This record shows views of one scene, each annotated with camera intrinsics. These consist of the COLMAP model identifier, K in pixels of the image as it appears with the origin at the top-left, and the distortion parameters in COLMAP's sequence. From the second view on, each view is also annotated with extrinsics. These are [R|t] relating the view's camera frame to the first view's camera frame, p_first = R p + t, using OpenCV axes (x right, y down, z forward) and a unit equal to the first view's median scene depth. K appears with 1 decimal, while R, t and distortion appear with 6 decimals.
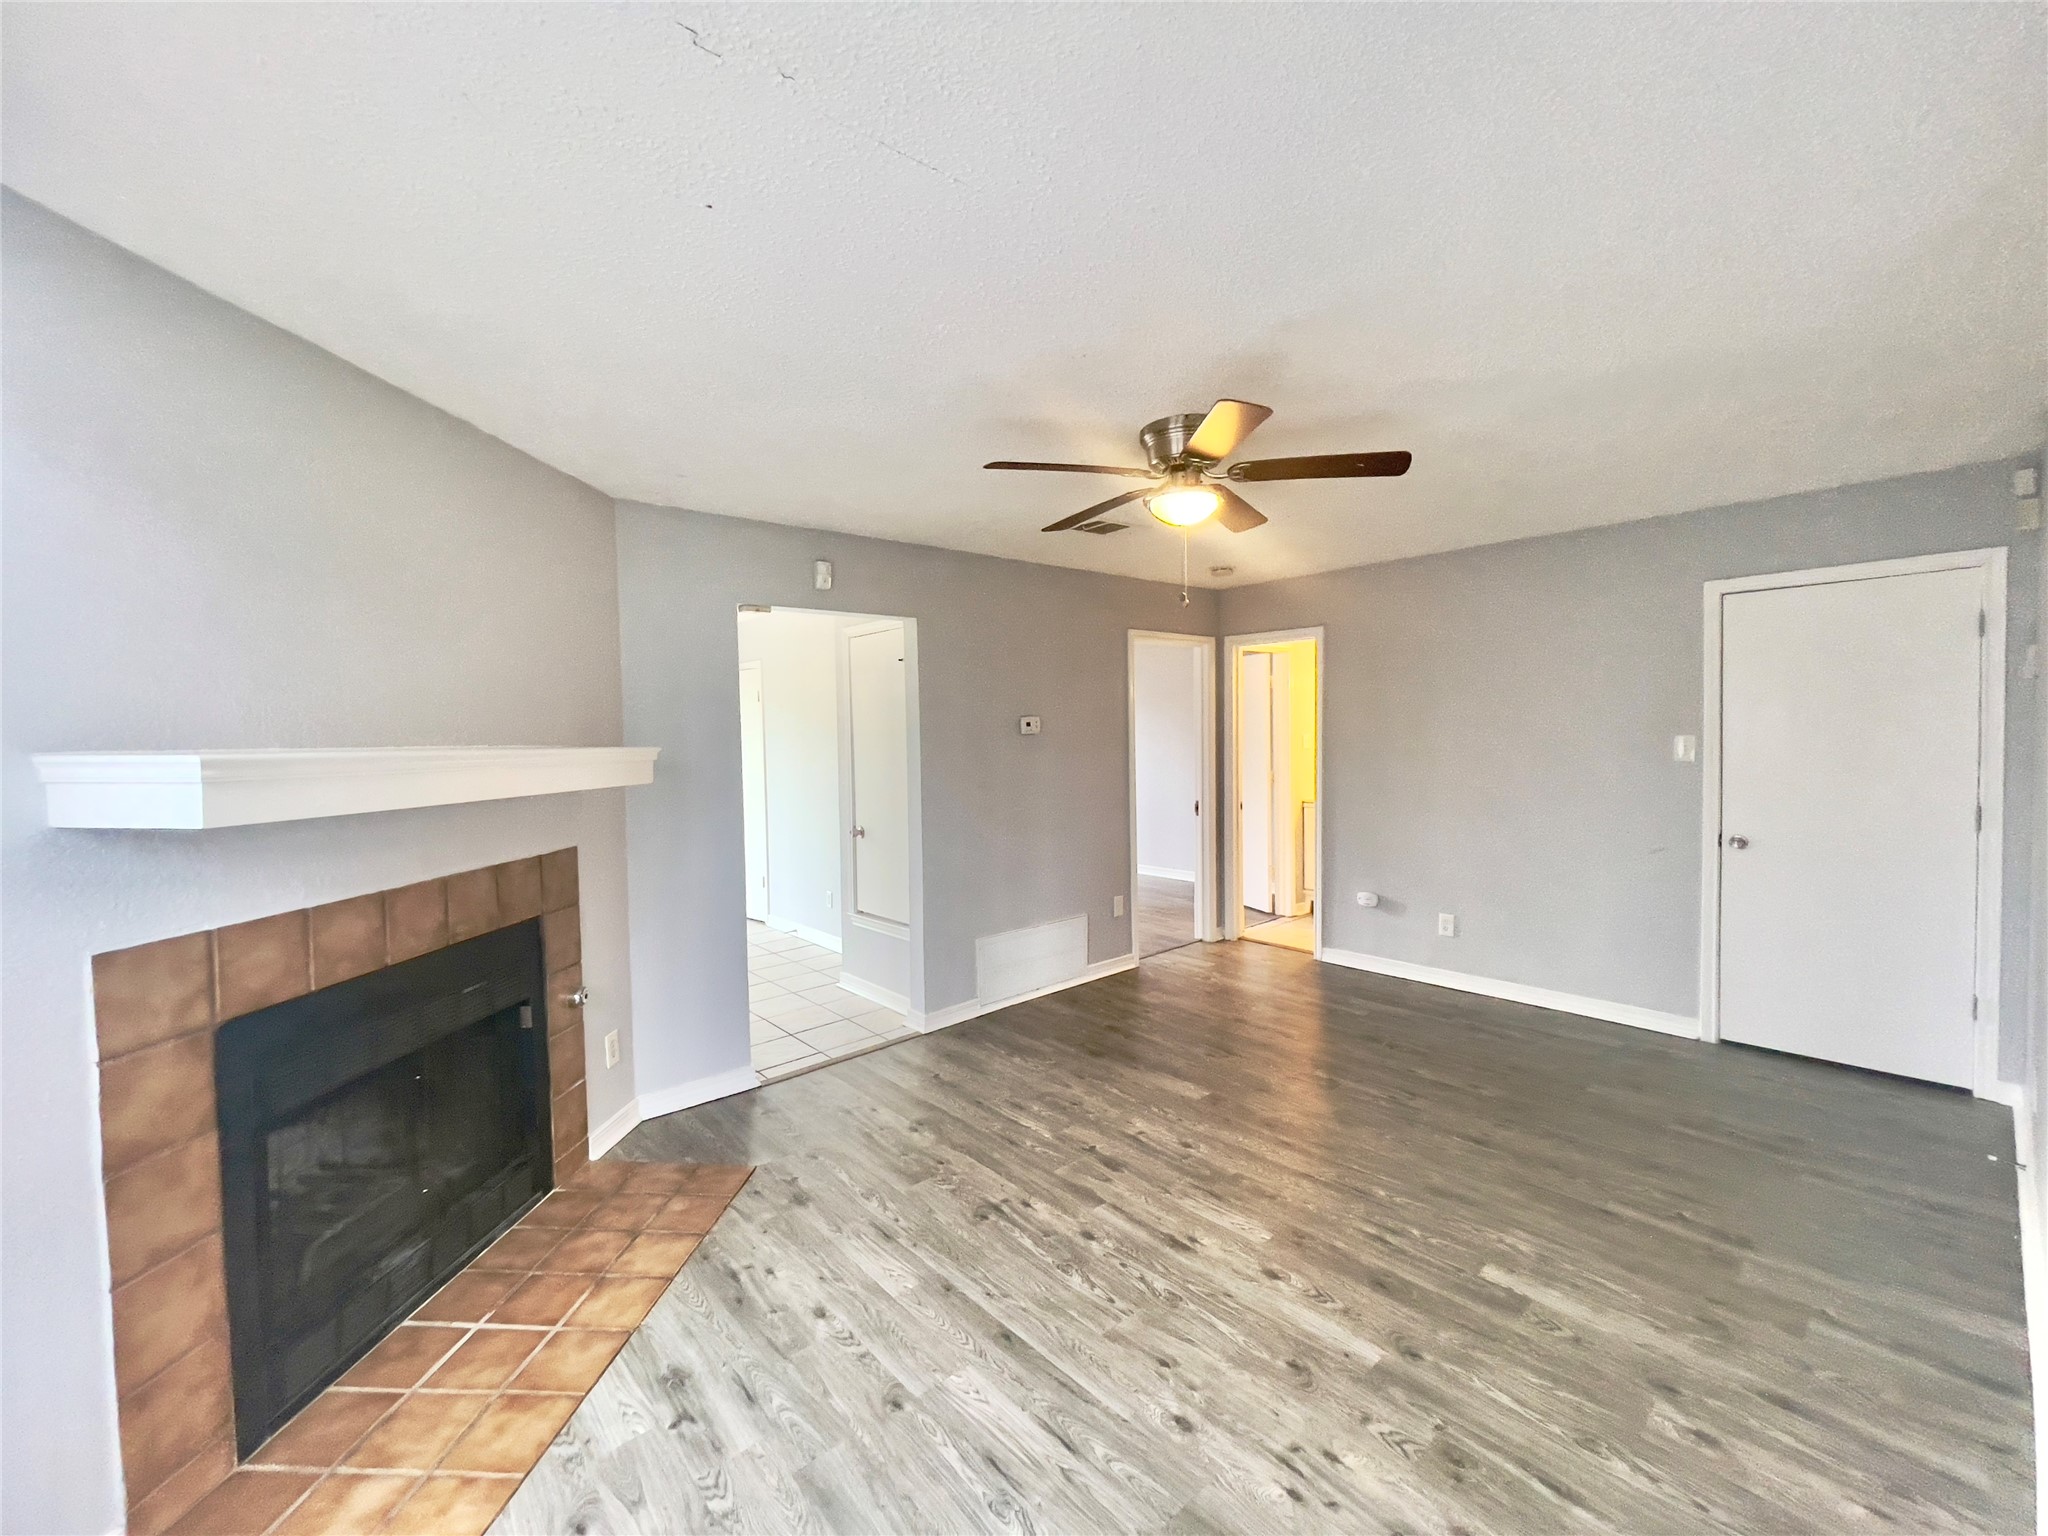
lens RADIAL K [[841.0, 0, 1024.0], [0, 841.0, 768.0], [0, 0, 1]] dist [-0.000171, 0.000215]
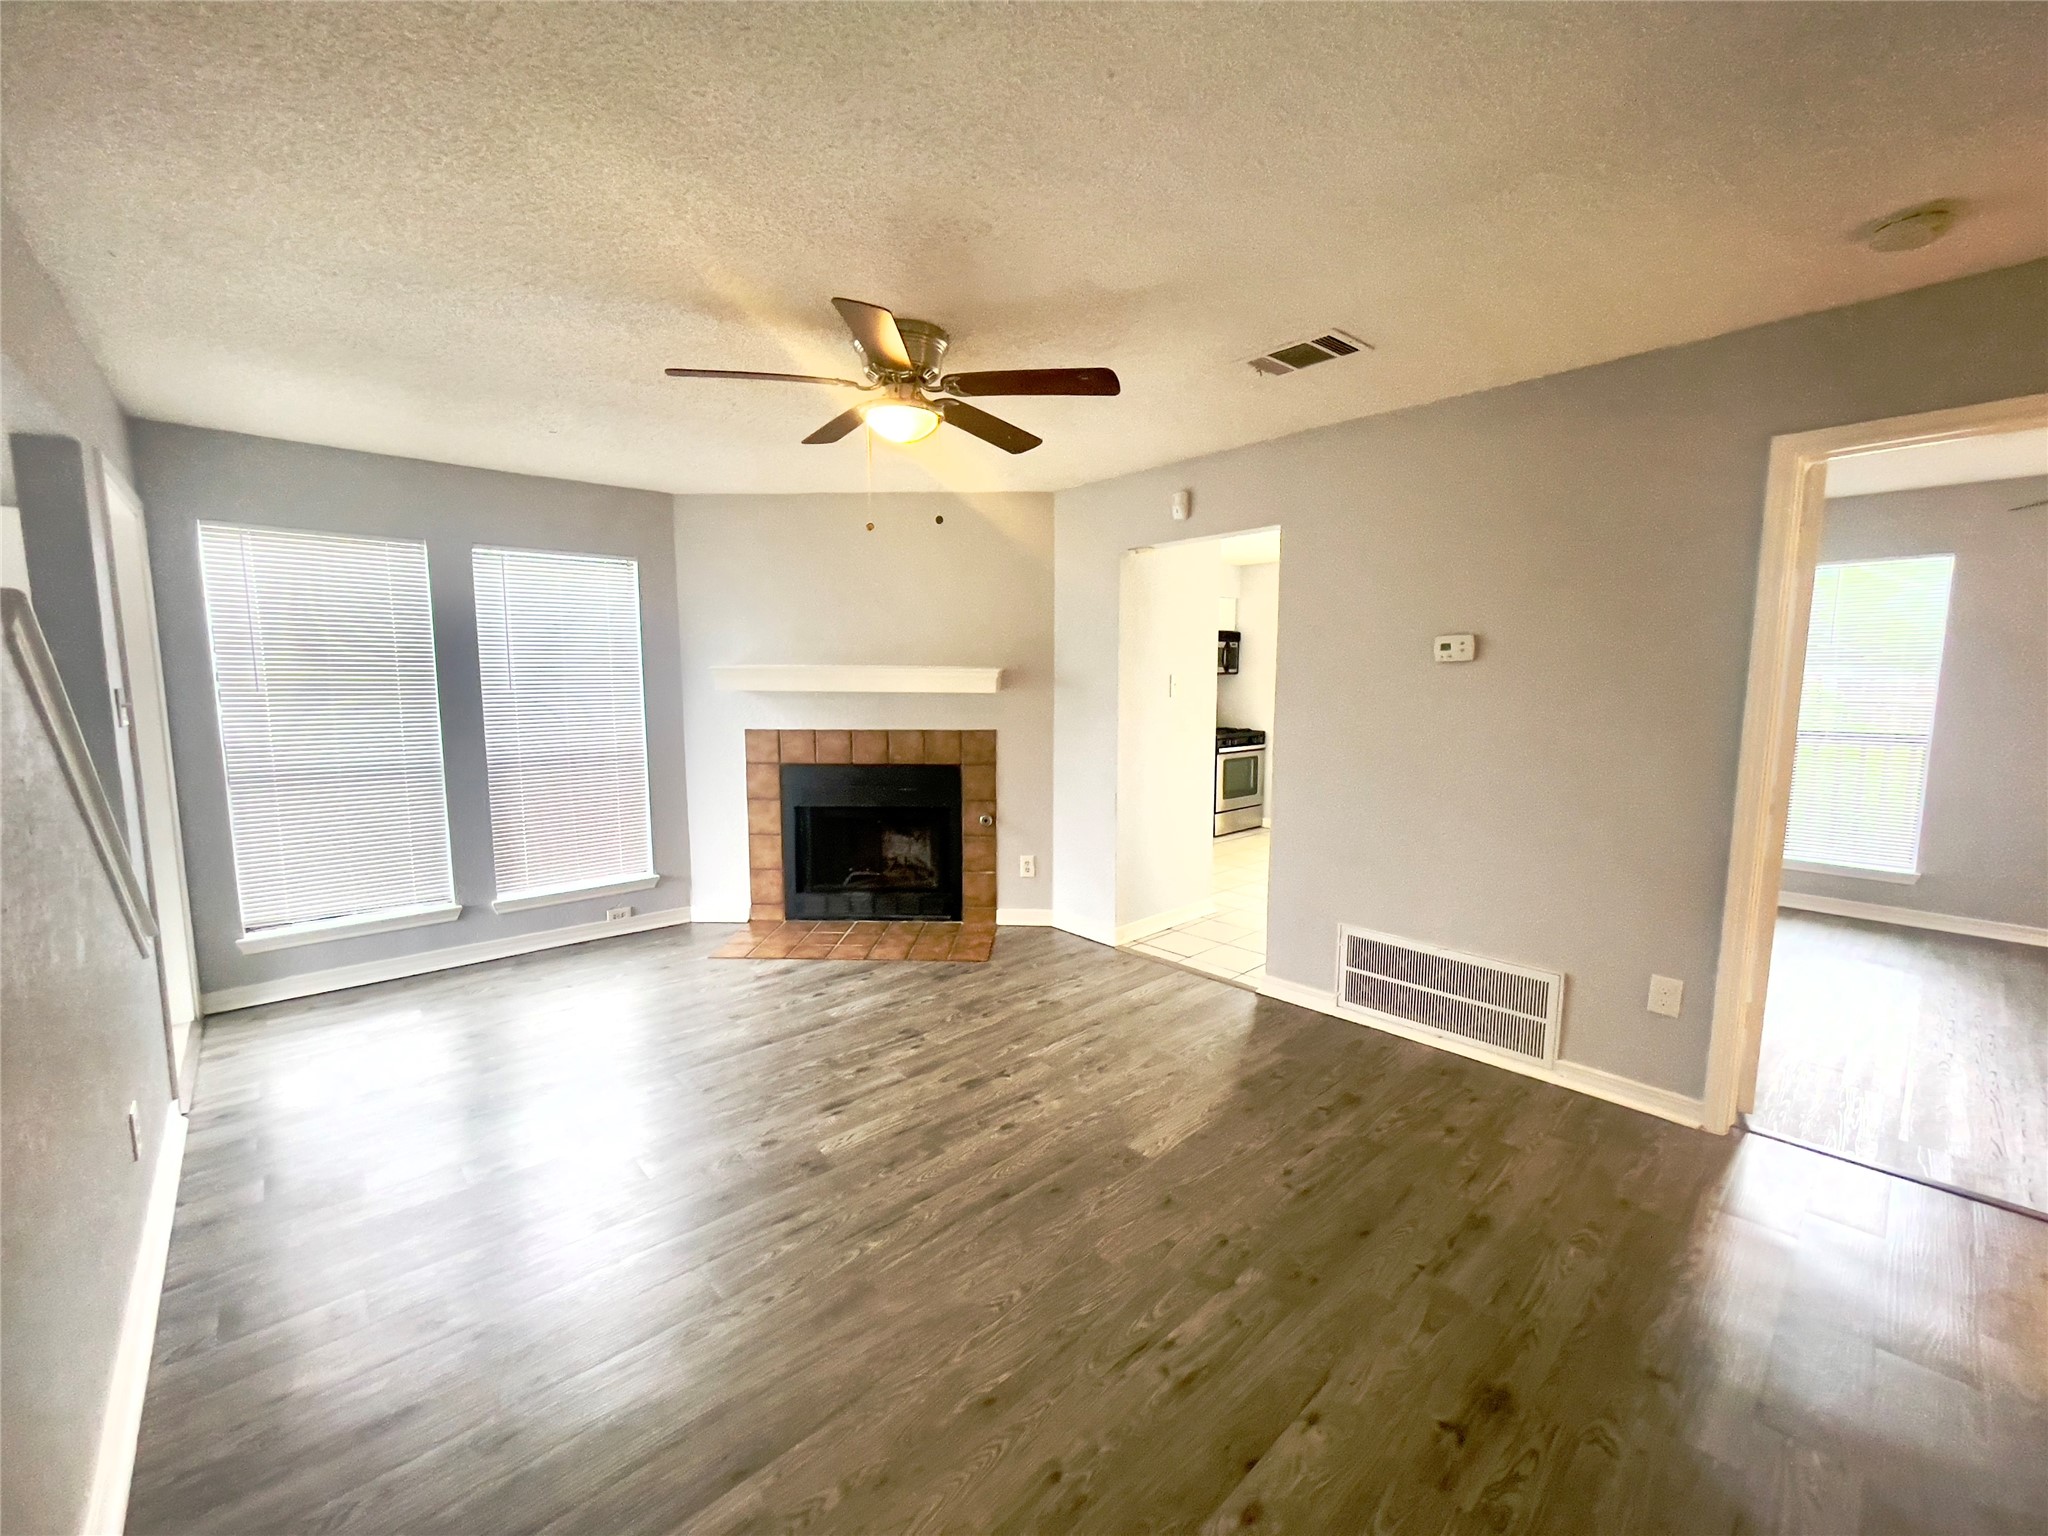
lens RADIAL K [[841.0, 0, 1024.0], [0, 841.0, 768.0], [0, 0, 1]] dist [-0.000171, 0.000215]
pose [[0.012668, 0.136254, -0.990593, 1.223668], [-0.038356, 0.990010, 0.135683, -0.061528], [0.999184, 0.036277, 0.017767, 1.175718]]
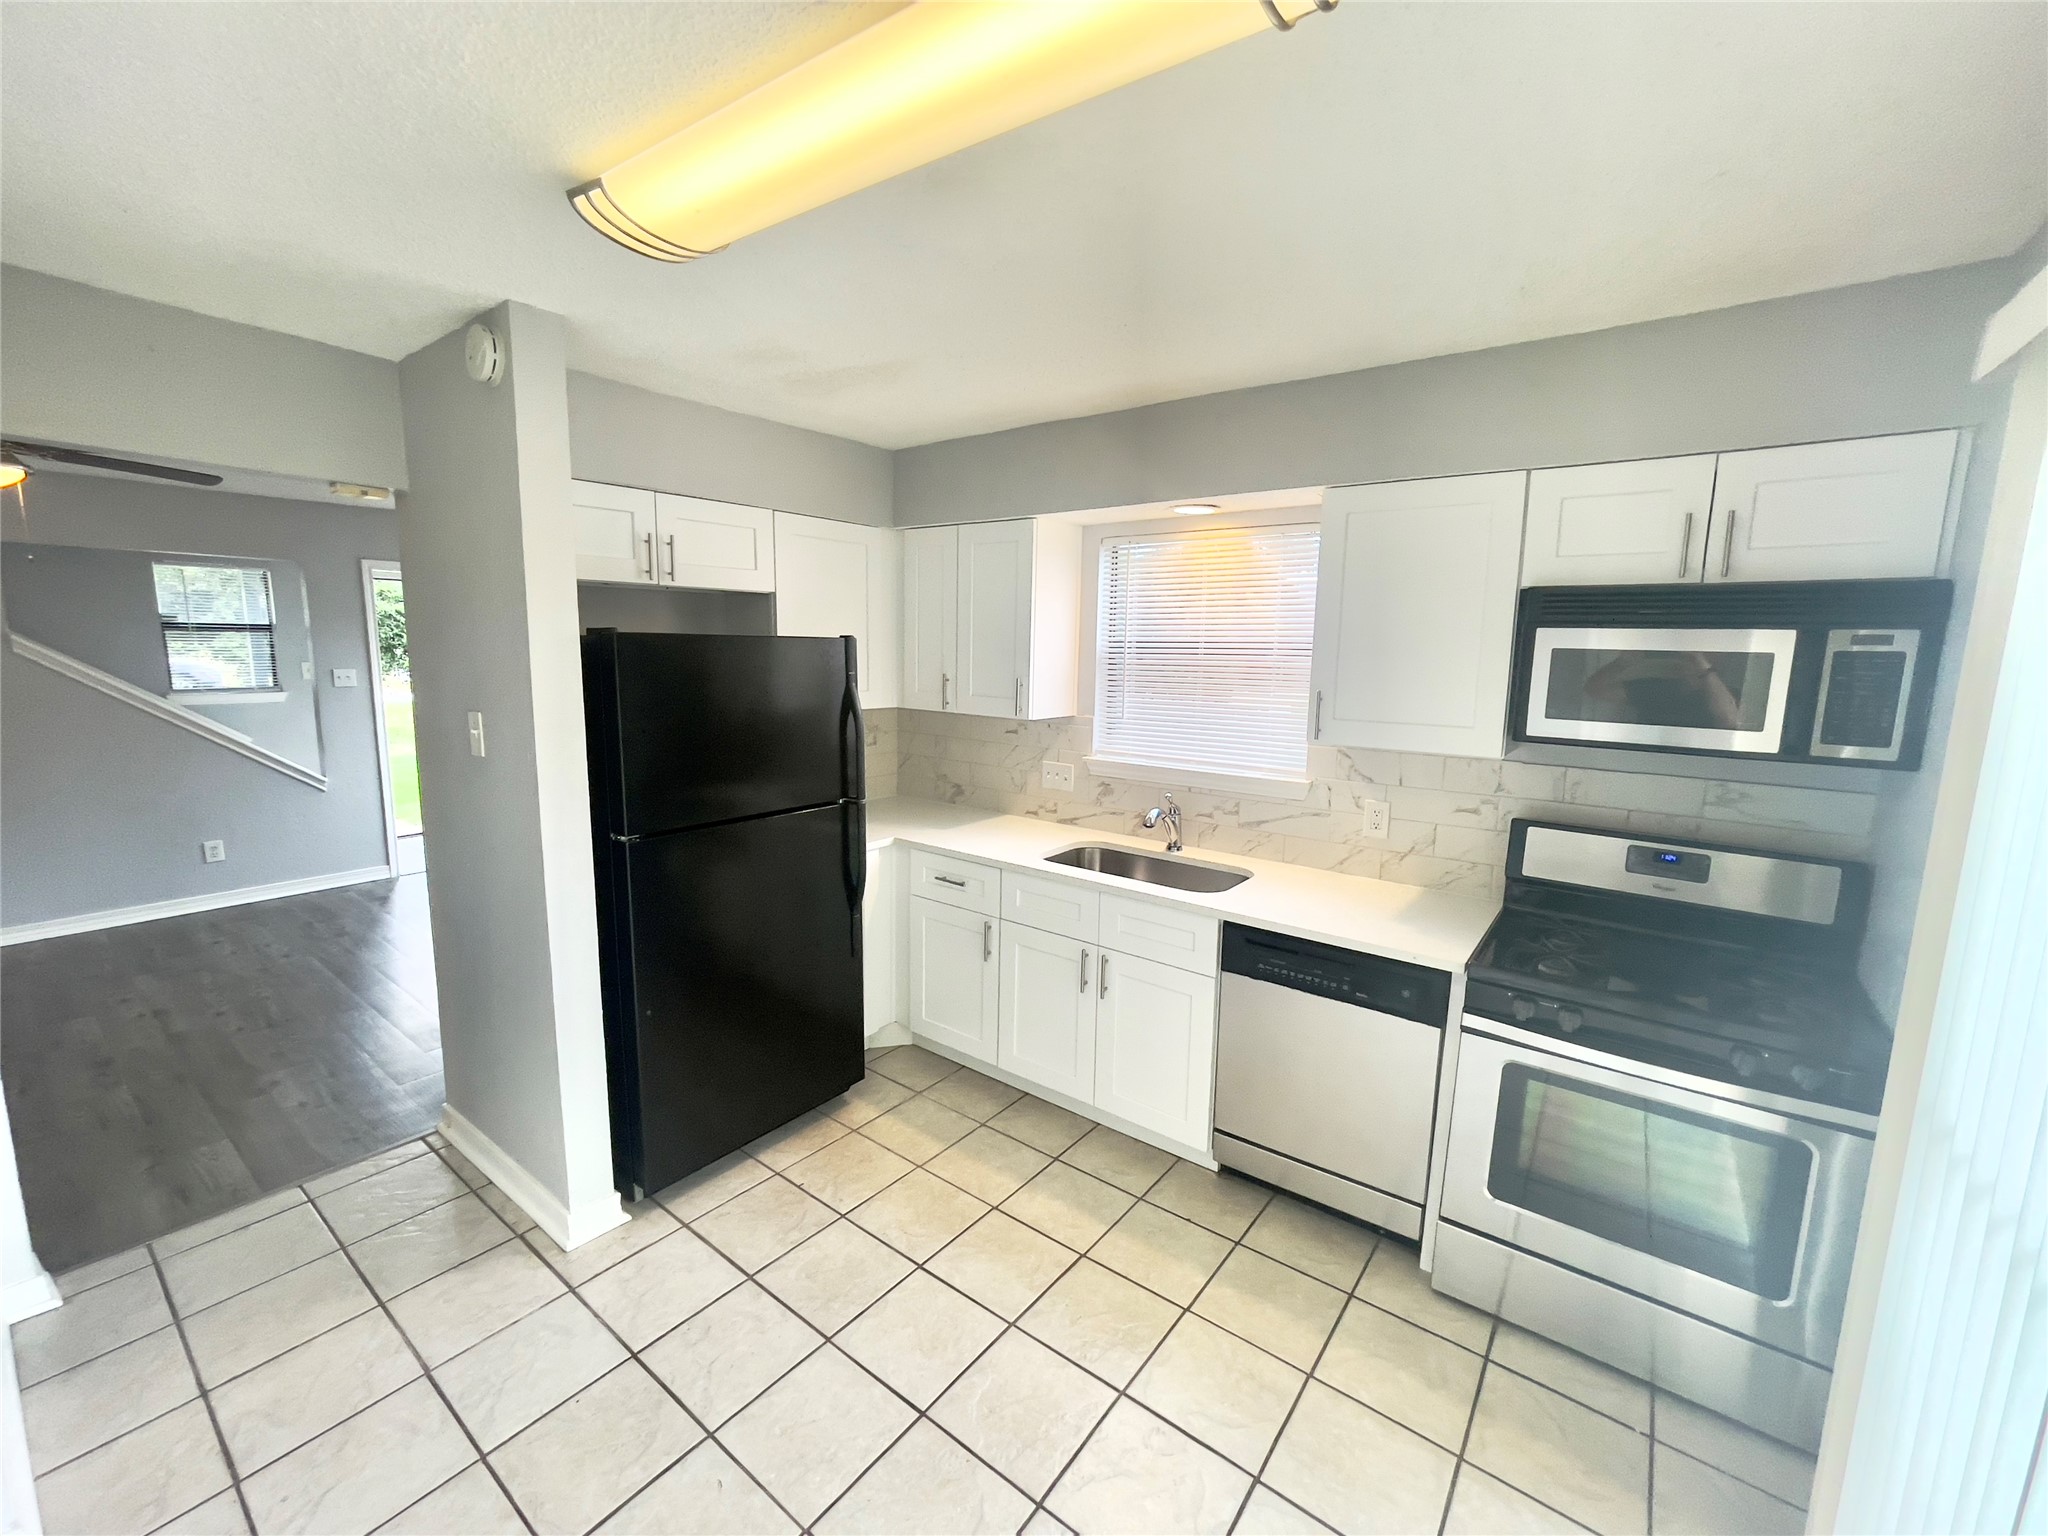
lens RADIAL K [[841.0, 0, 1024.0], [0, 841.0, 768.0], [0, 0, 1]] dist [-0.000171, 0.000215]
pose [[-0.982054, 0.024893, -0.186948, -0.991305], [-0.010901, 0.982101, 0.188037, -0.137631], [0.188283, 0.186701, -0.964206, 2.508795]]
